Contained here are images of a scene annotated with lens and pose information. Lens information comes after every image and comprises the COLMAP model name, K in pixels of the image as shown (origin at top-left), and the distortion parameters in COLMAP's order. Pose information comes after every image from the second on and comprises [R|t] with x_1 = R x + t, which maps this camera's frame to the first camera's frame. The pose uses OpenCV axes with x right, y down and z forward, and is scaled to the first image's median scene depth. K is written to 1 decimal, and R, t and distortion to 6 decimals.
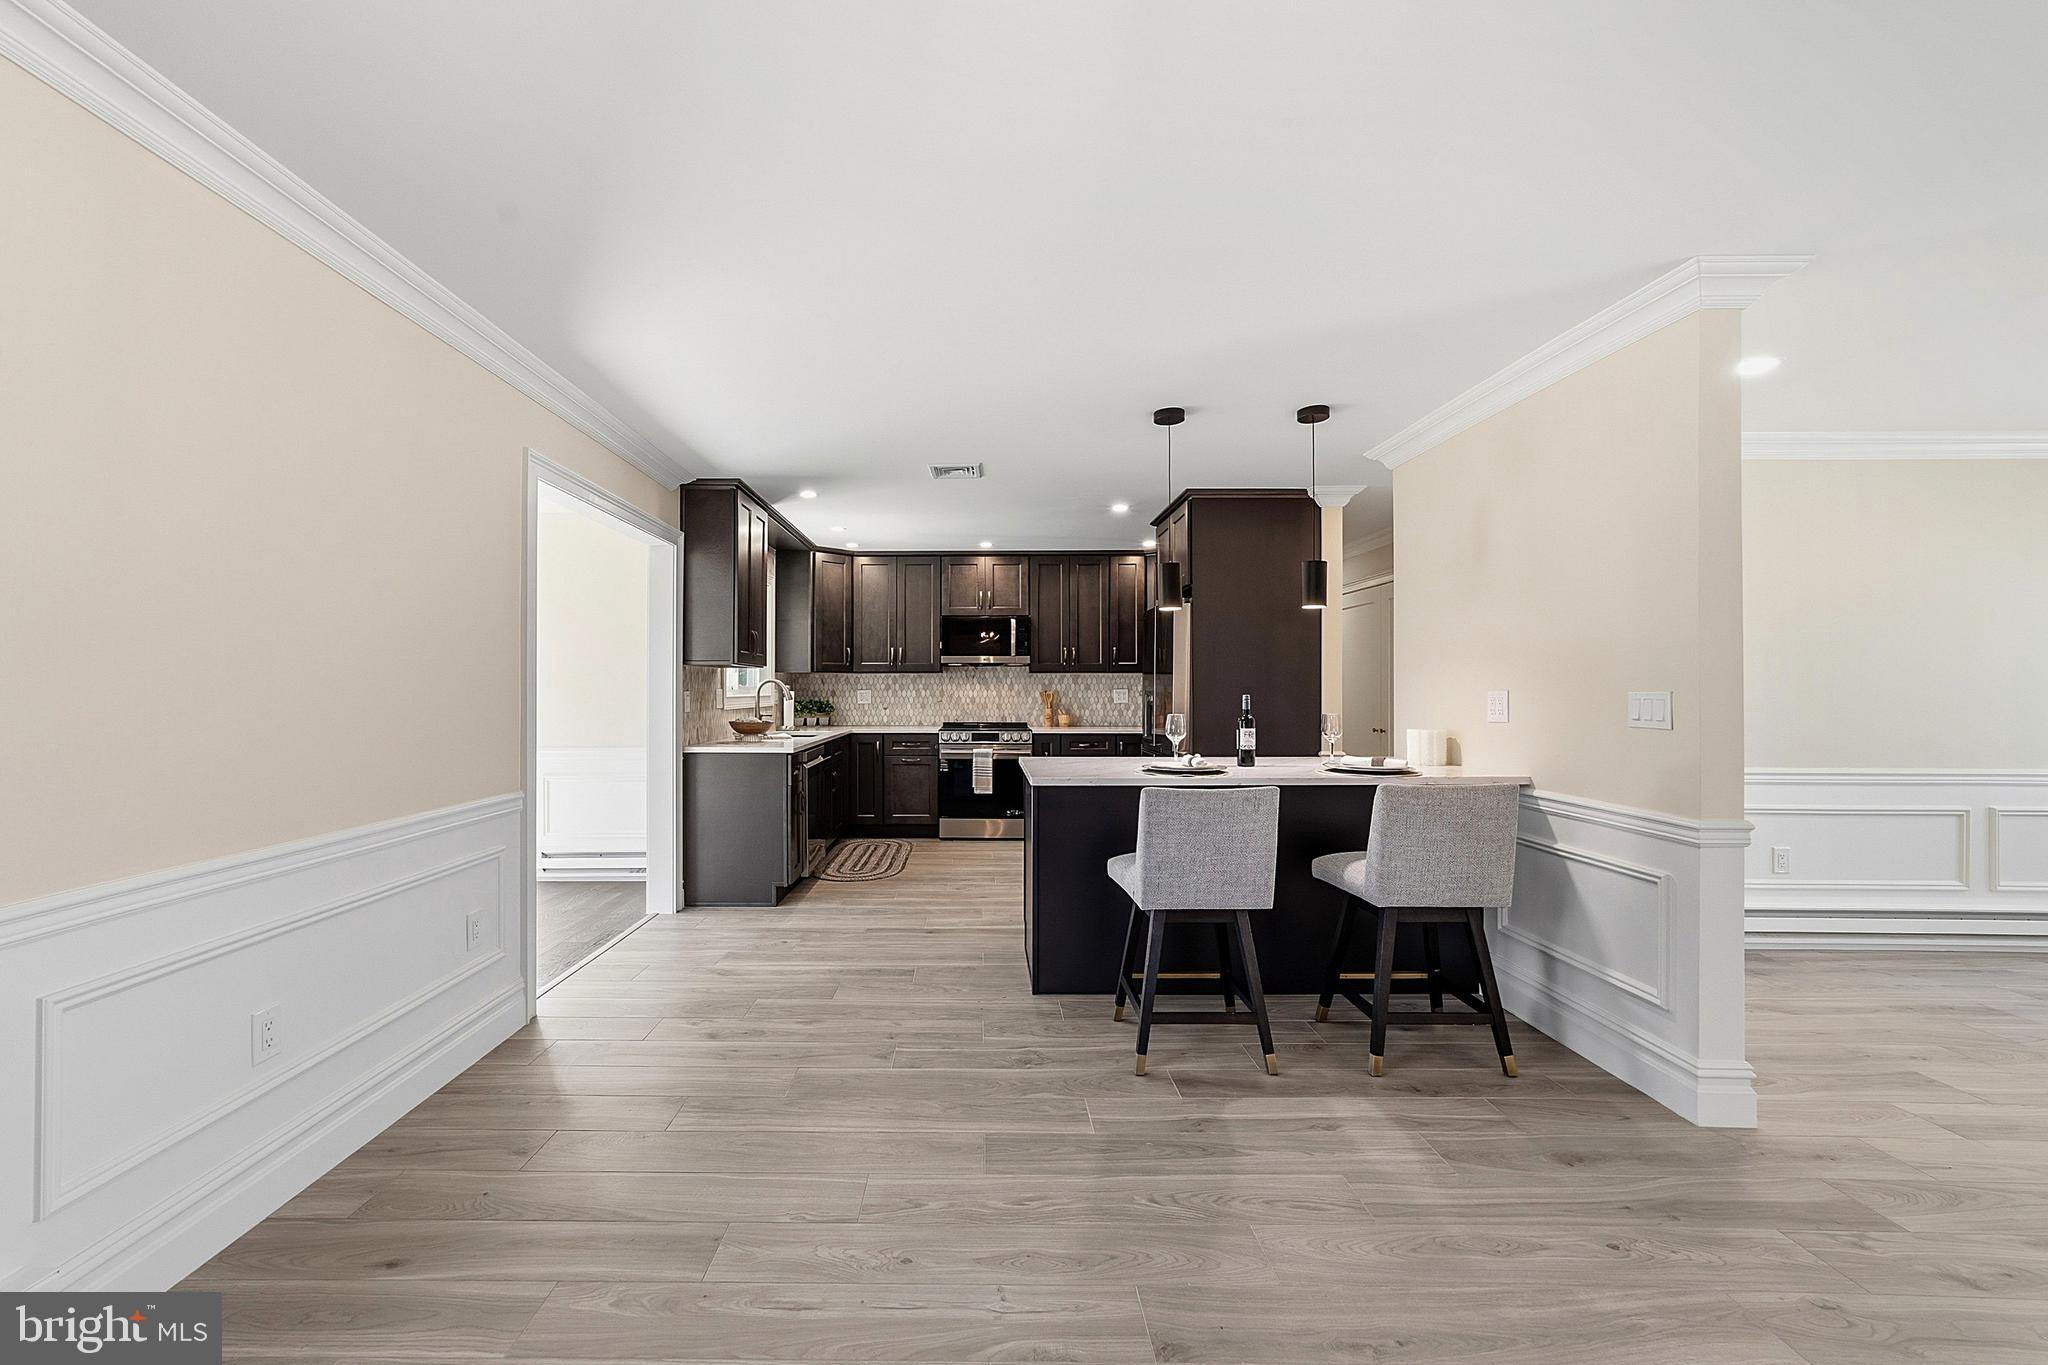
lens RADIAL K [[830.5, 0, 968.8], [0, 830.5, 677.5], [0, 0, 1]] dist [0.001183, 0.000538]
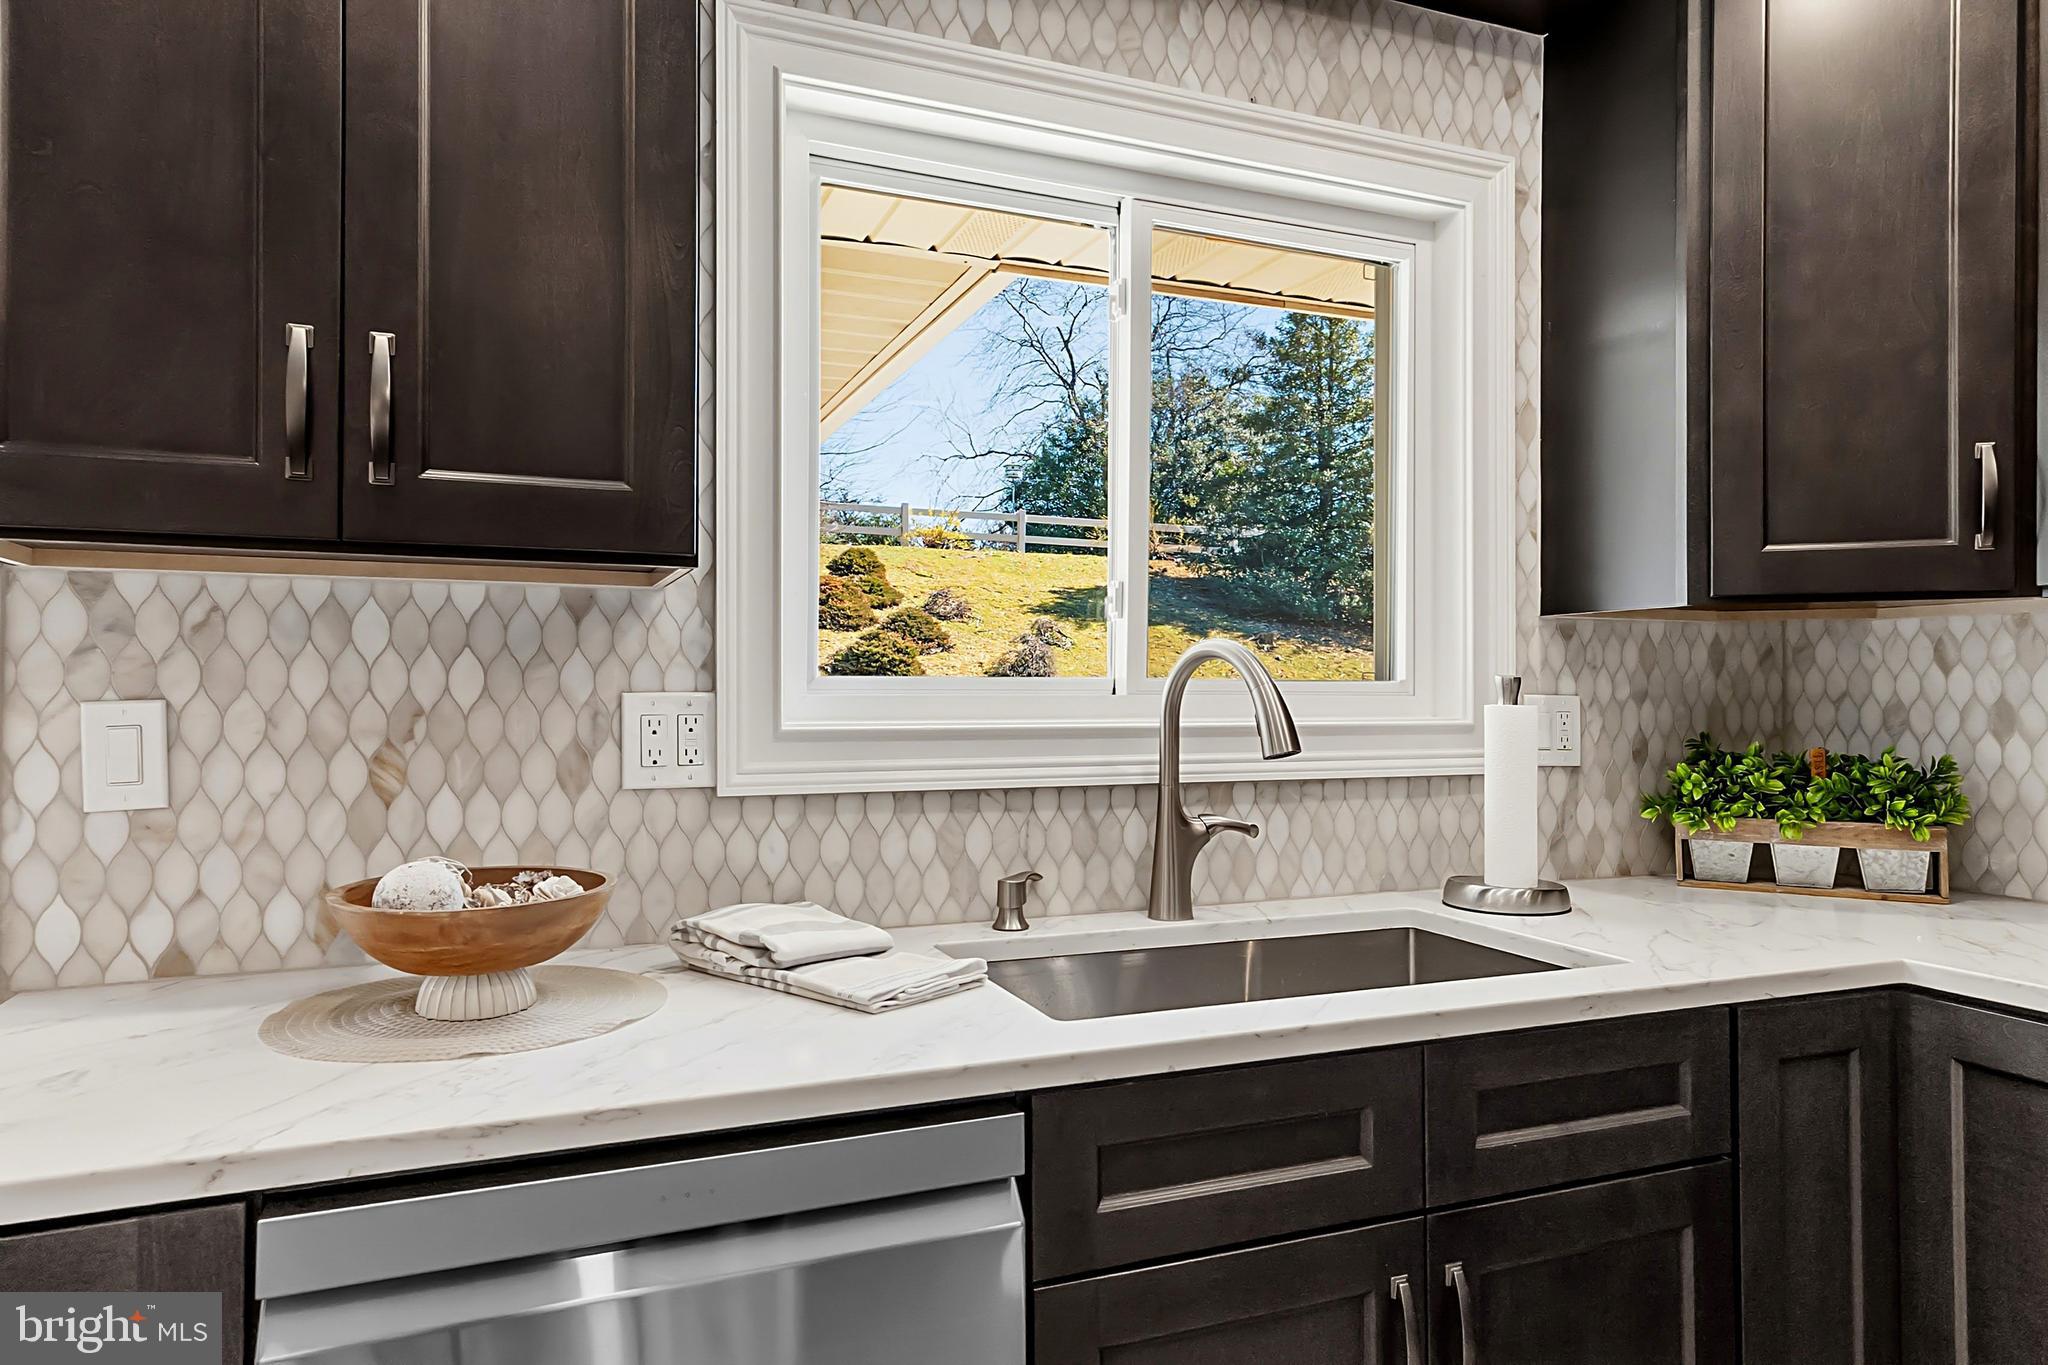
lens RADIAL K [[1269.3, 0, 1024.0], [0, 1269.3, 682.5], [0, 0, 1]] dist [0.025686, 0.001340]
pose [[0.383990, -0.008930, -0.923294, 0.017304], [0.010075, 0.999934, -0.005482, 0.011350], [0.923282, -0.007197, 0.384055, 0.748701]]
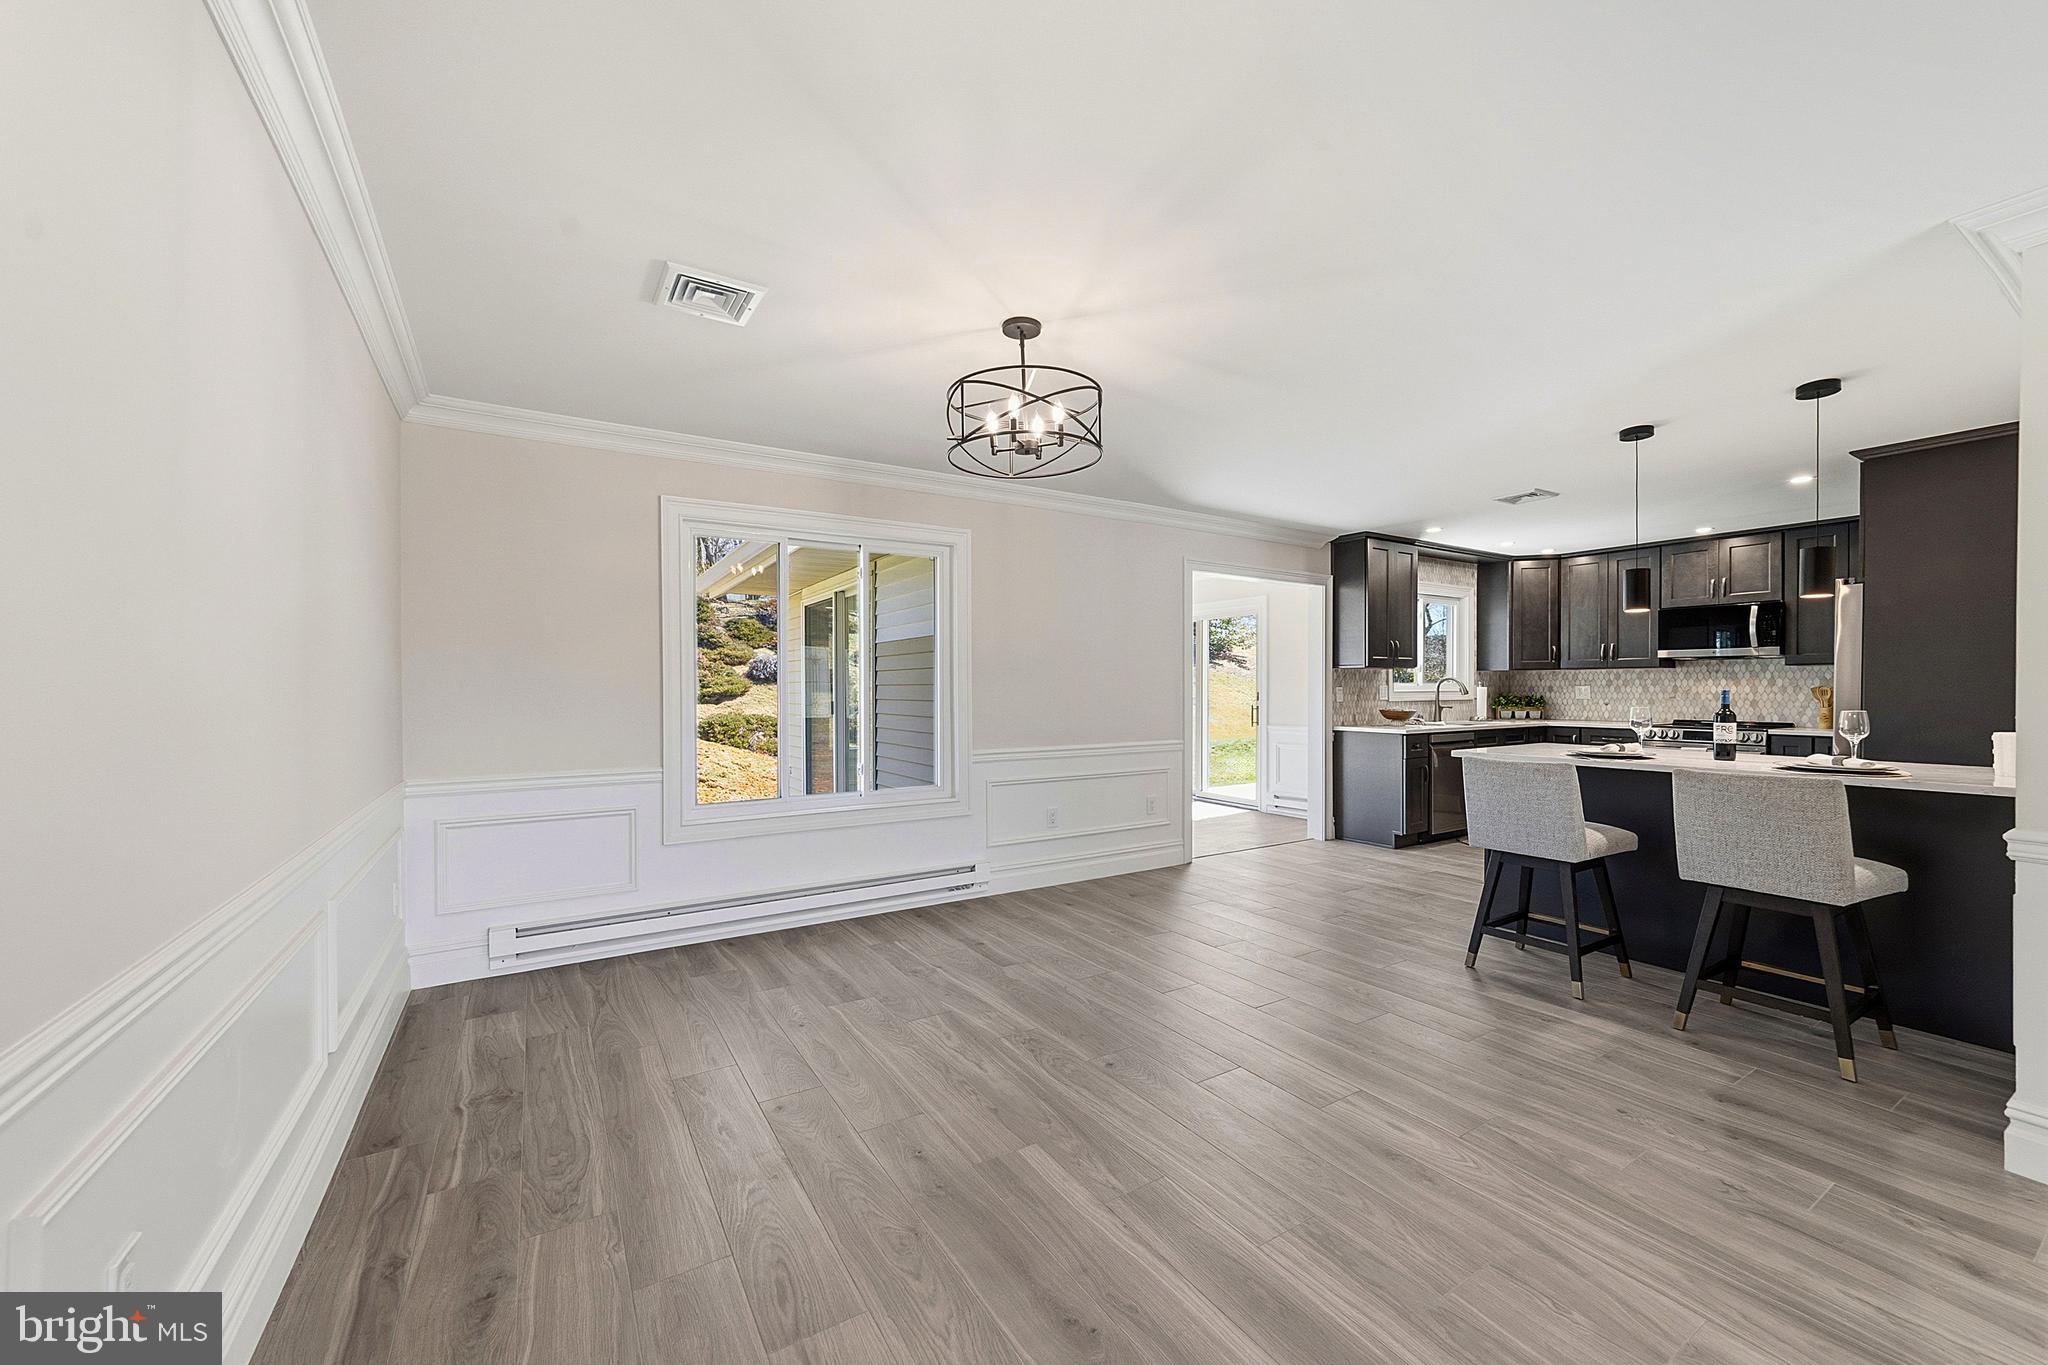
lens RADIAL K [[795.0, 0, 1028.2], [0, 795.0, 689.6], [0, 0, 1]] dist [-0.000378, 0.000634]
pose [[0.538911, 0.000924, -0.842362, 0.360684], [0.014440, 0.999842, 0.010334, -0.000342], [0.842239, -0.017733, 0.538813, -0.119867]]
